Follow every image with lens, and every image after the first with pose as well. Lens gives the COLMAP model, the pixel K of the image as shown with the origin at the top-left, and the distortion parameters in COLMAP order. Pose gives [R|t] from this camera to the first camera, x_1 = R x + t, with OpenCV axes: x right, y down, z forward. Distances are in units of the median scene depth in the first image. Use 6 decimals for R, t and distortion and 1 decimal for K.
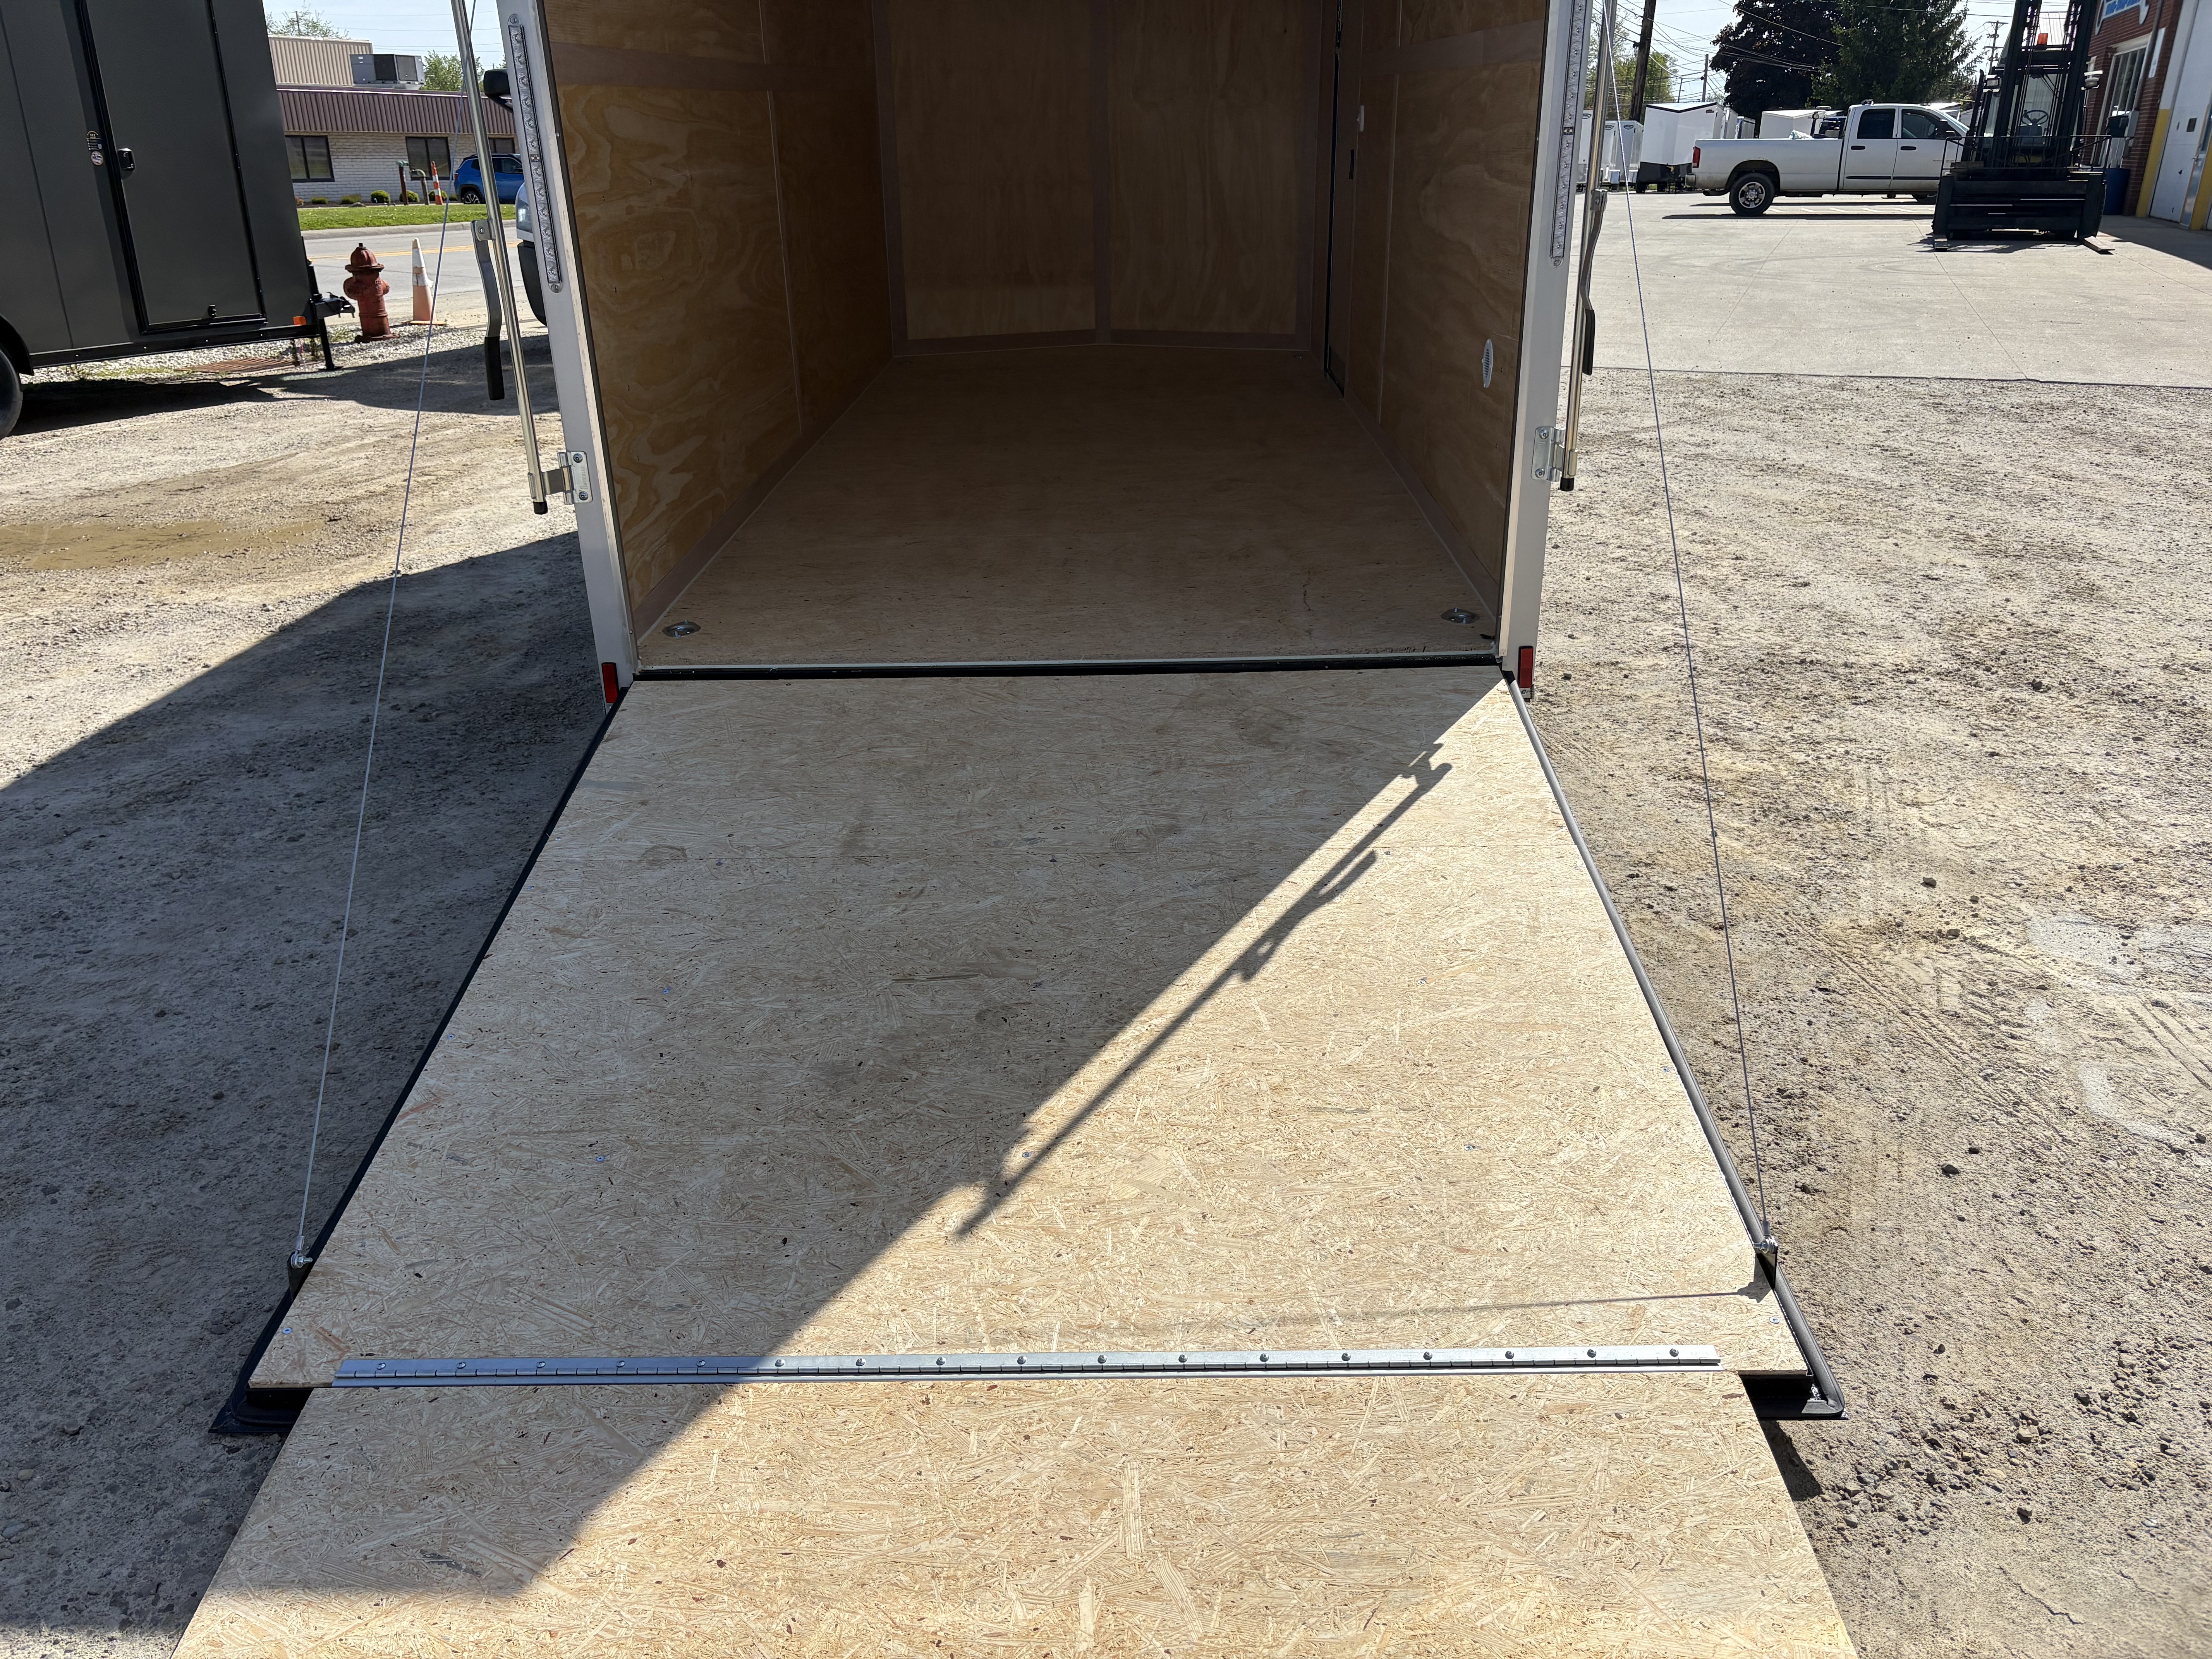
lens RADIAL K [[1690.4, 0, 1097.9], [0, 1690.4, 835.9], [0, 0, 1]] dist [0.043807, -0.046233]
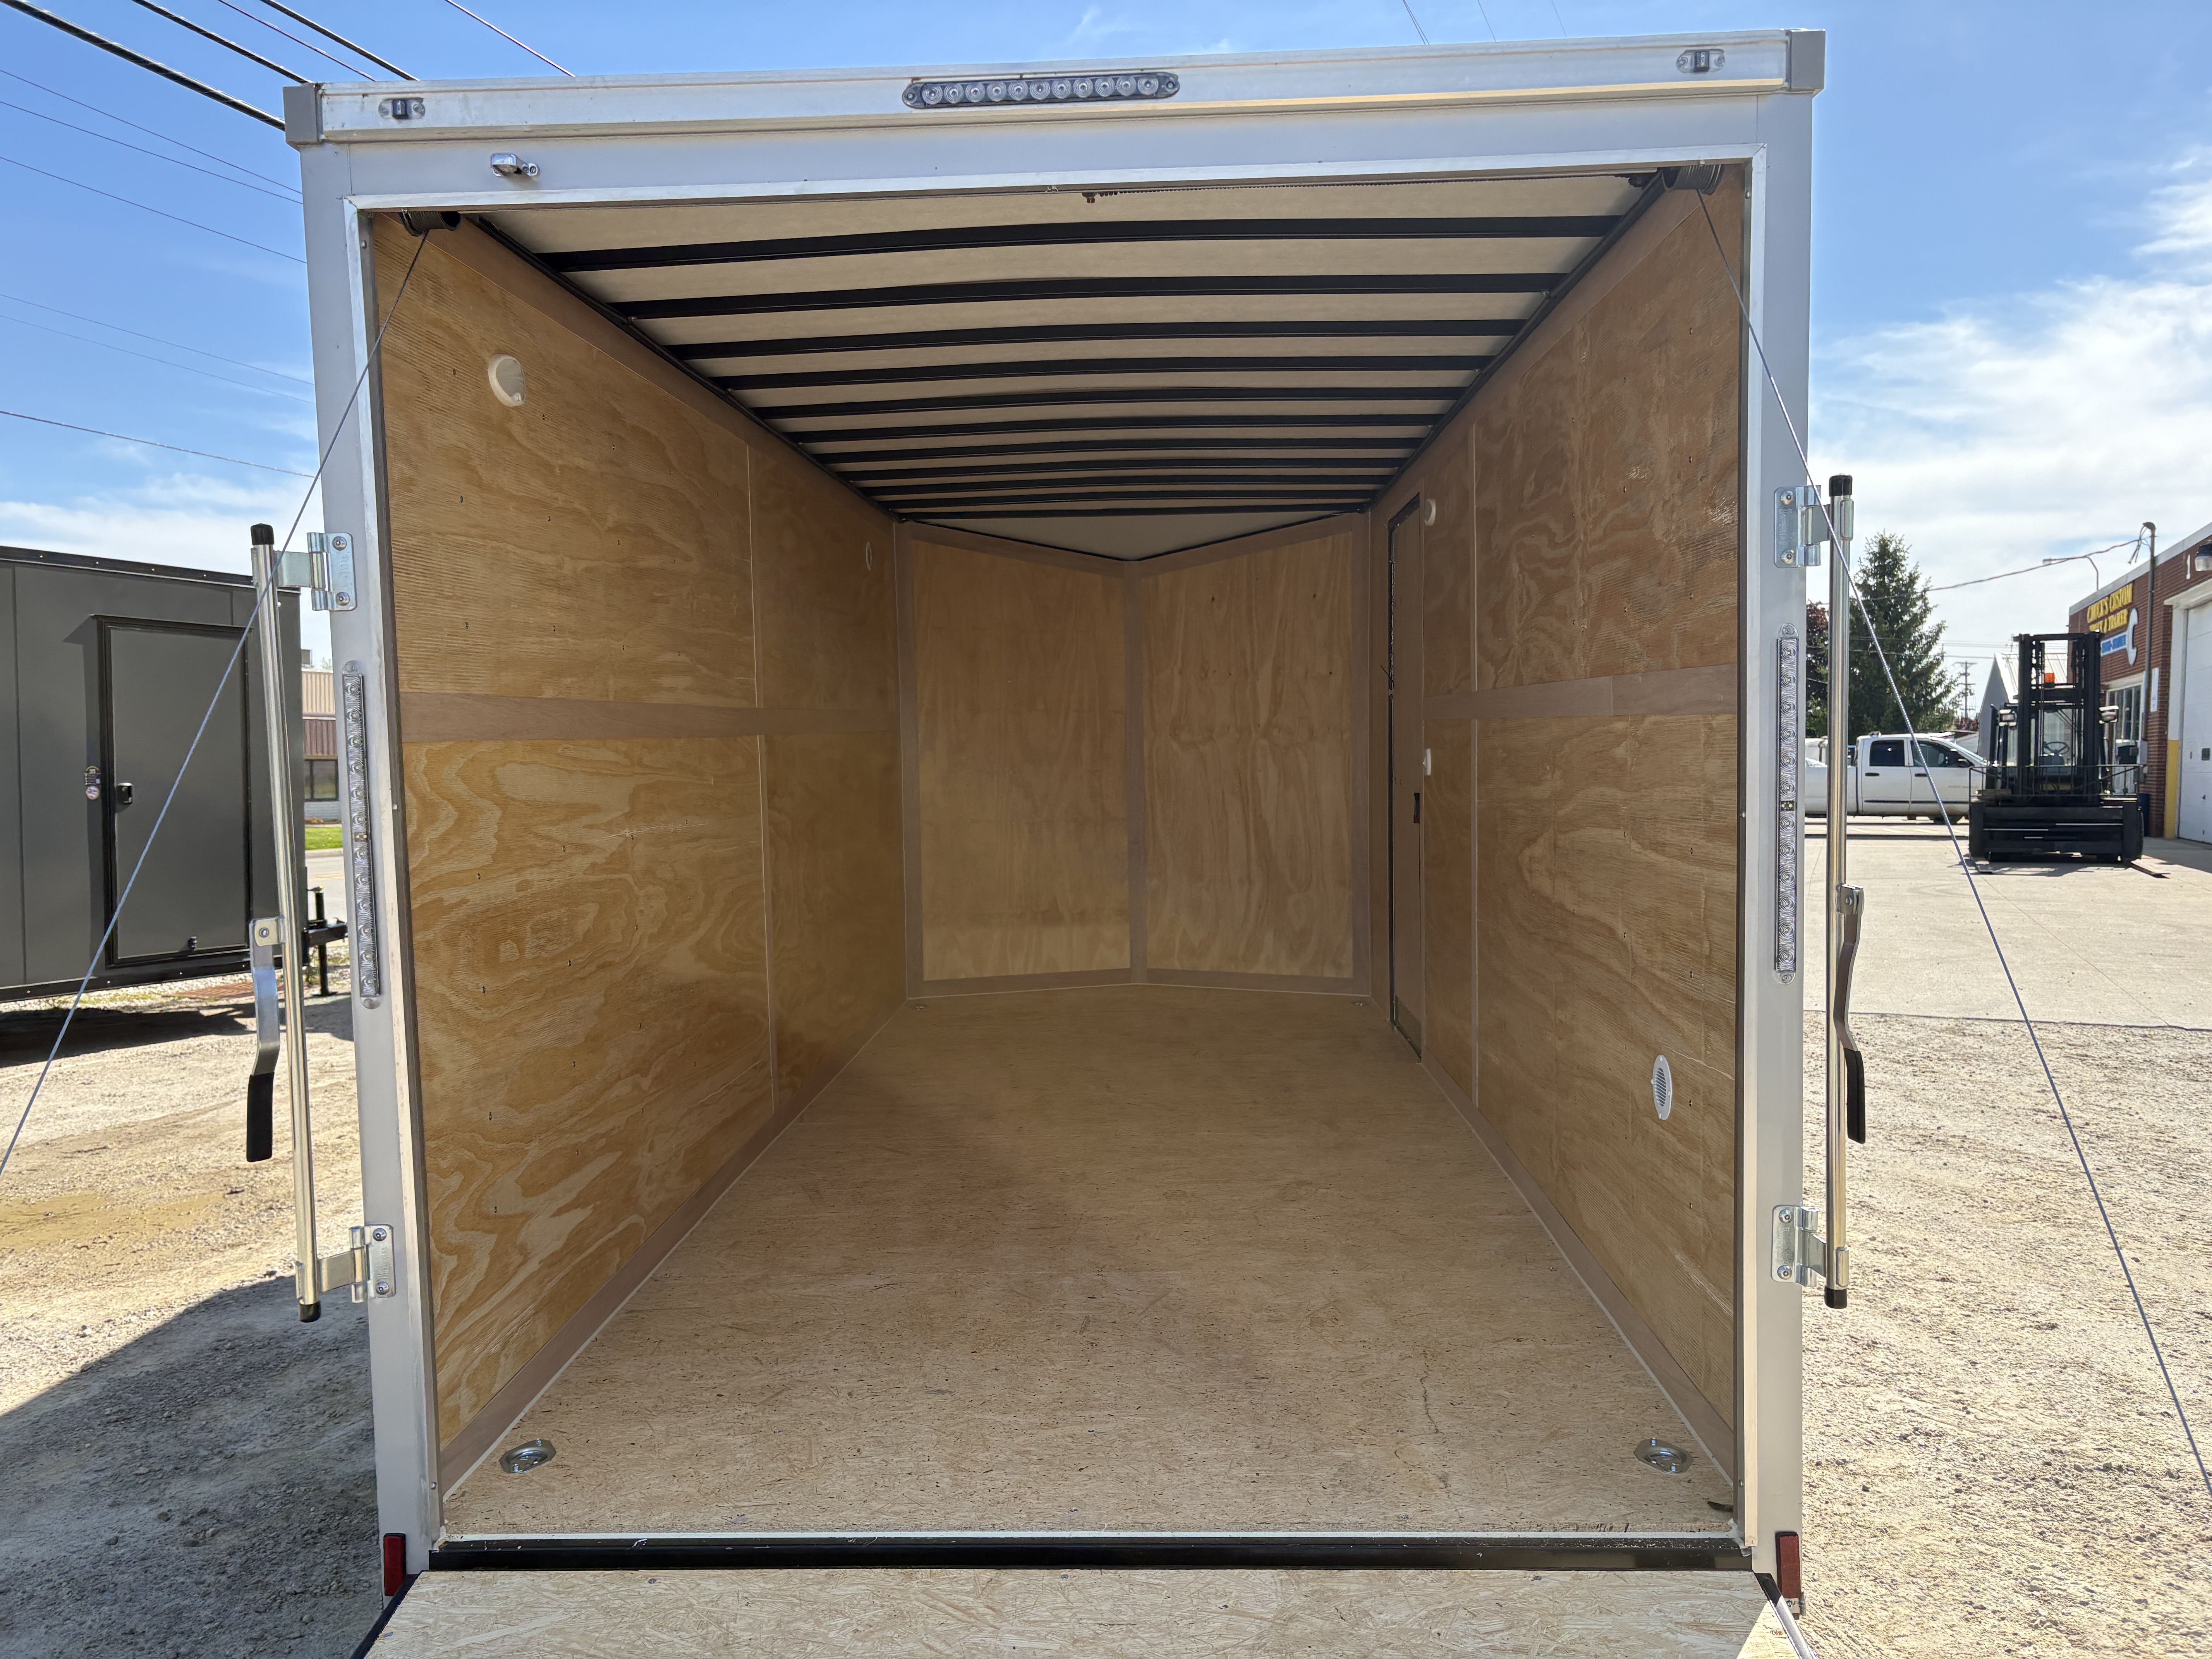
lens RADIAL K [[1690.4, 0, 1101.2], [0, 1690.4, 832.9], [0, 0, 1]] dist [0.043807, -0.046233]
pose [[0.999798, 0.002374, -0.019965, 0.001329], [-0.008988, 0.941041, -0.338172, -0.093444], [0.017985, 0.338283, 0.940872, 0.192083]]
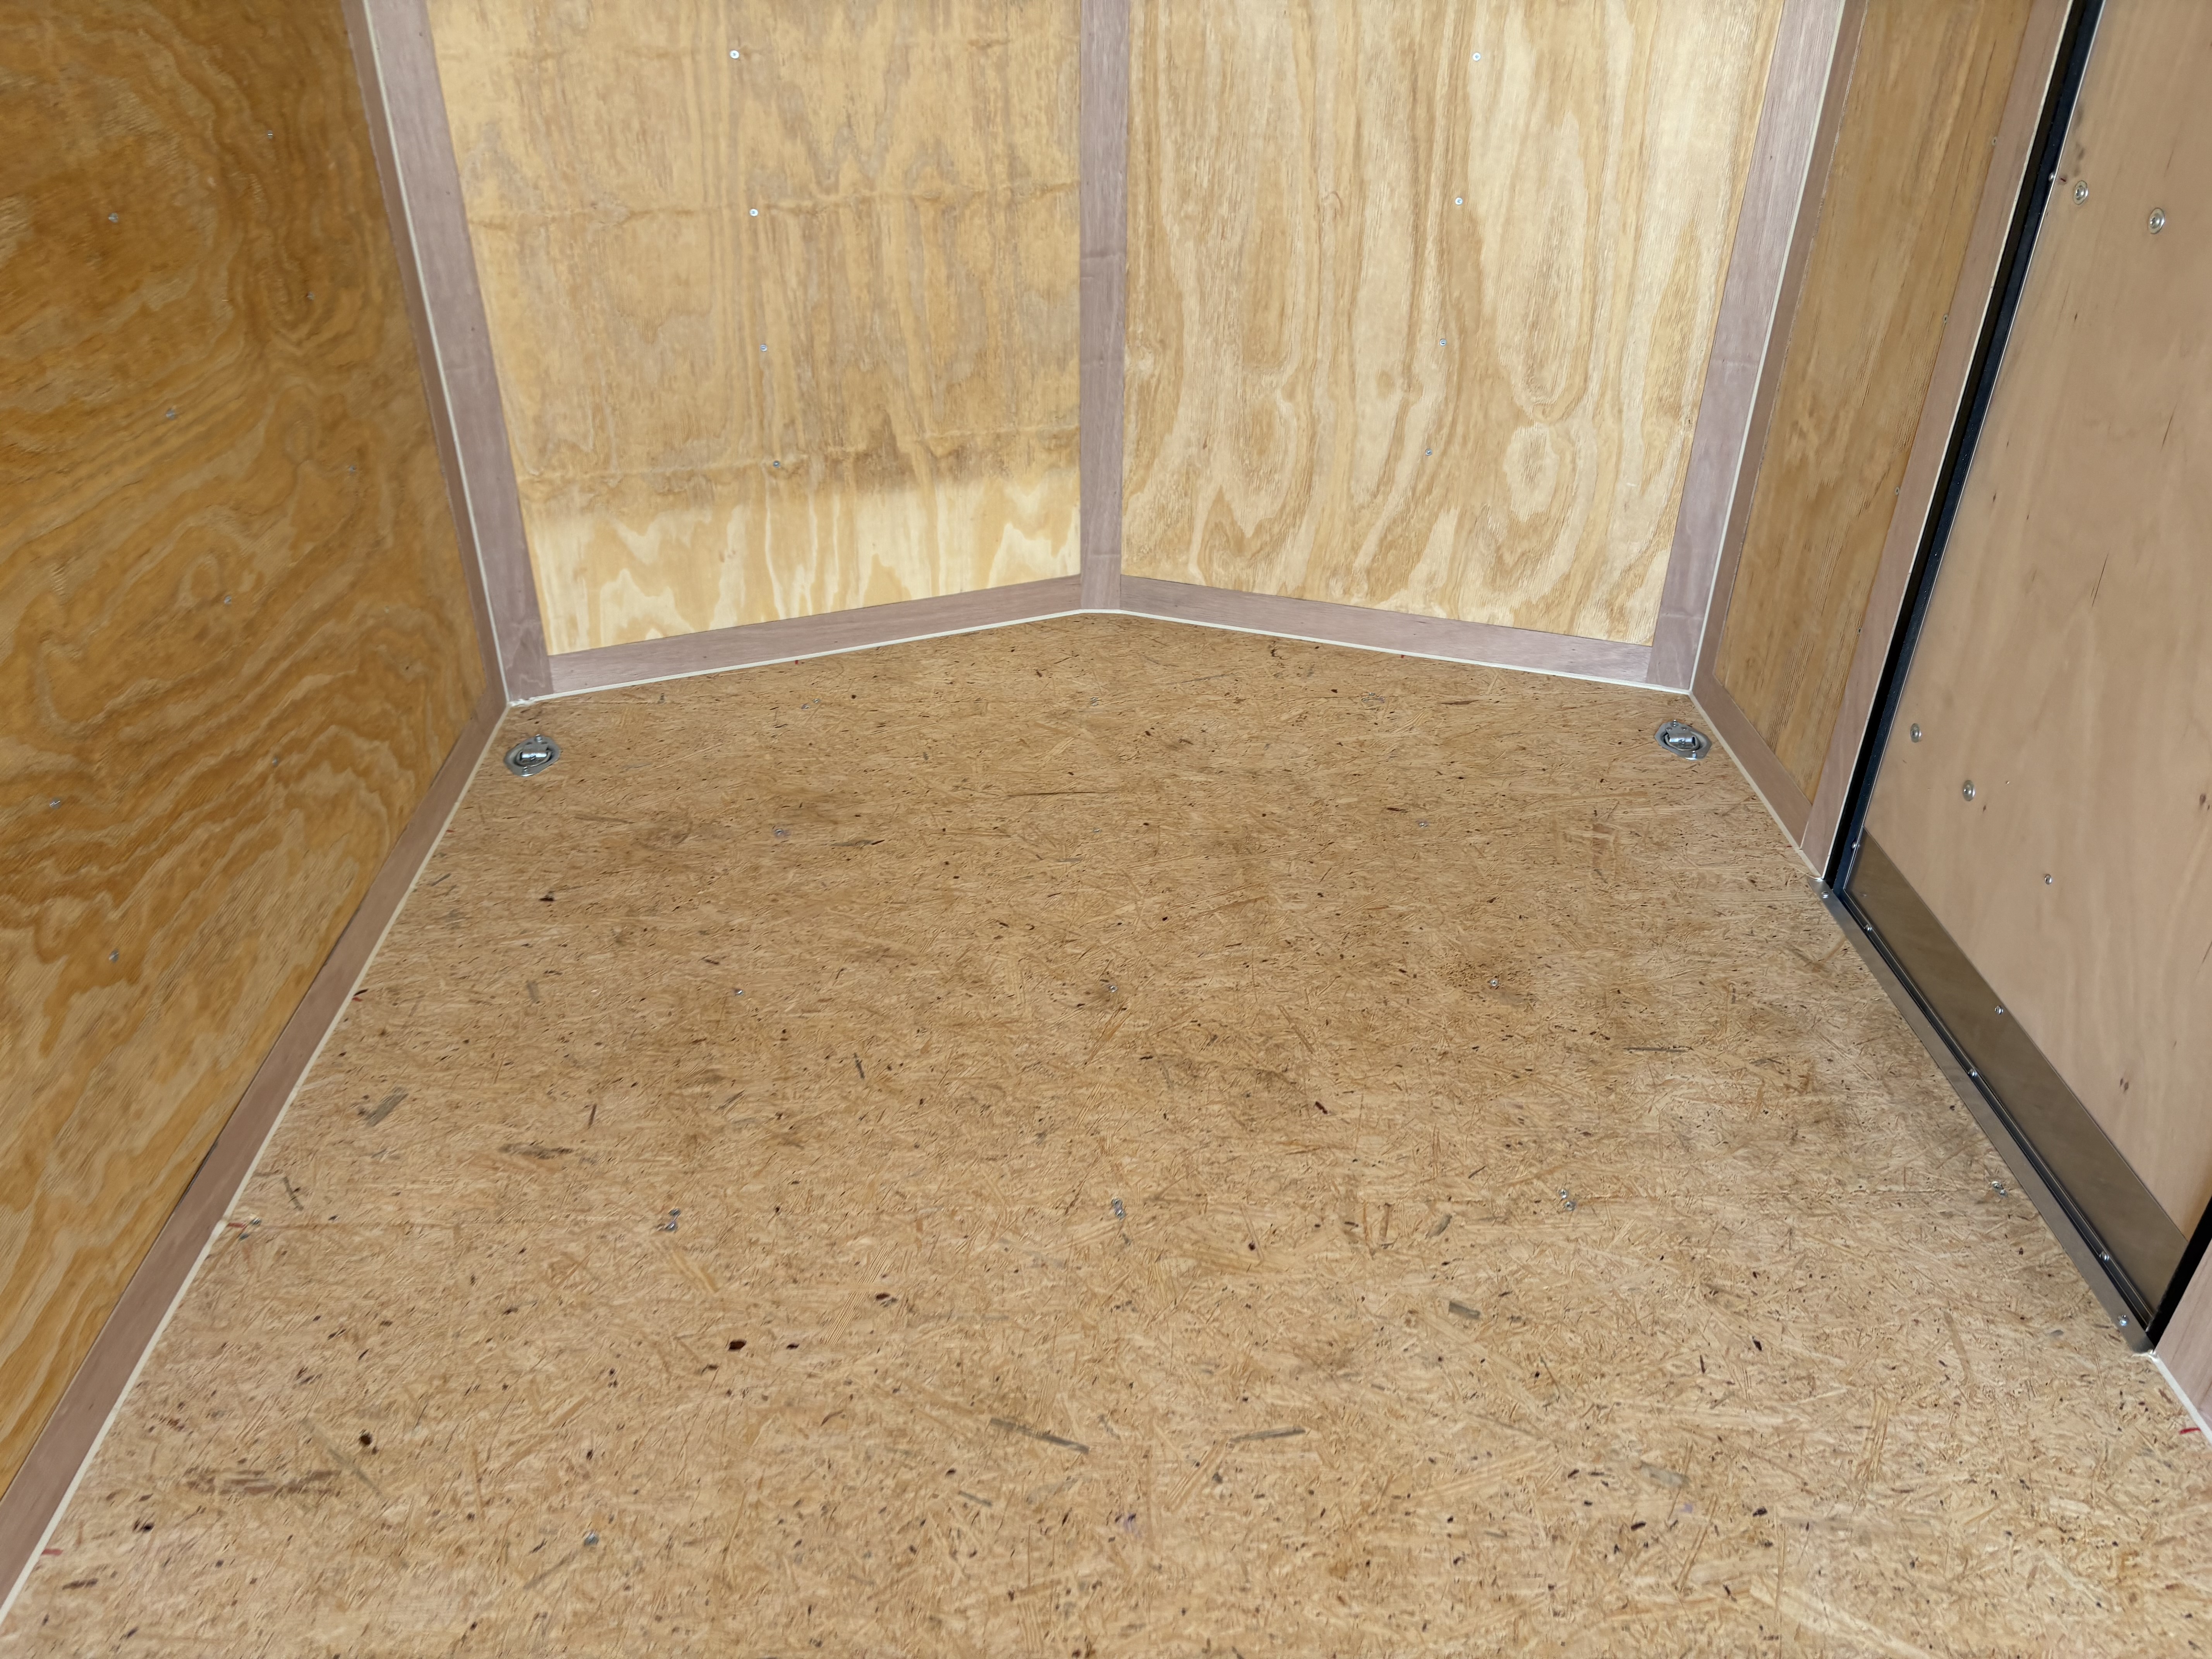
lens RADIAL K [[1690.4, 0, 1084.0], [0, 1690.4, 840.5], [0, 0, 1]] dist [0.043807, -0.046233]
pose [[0.998885, -0.003962, 0.047044, -0.027286], [-0.003318, 0.988117, 0.153670, -0.447320], [-0.047094, -0.153654, 0.987002, 0.939535]]
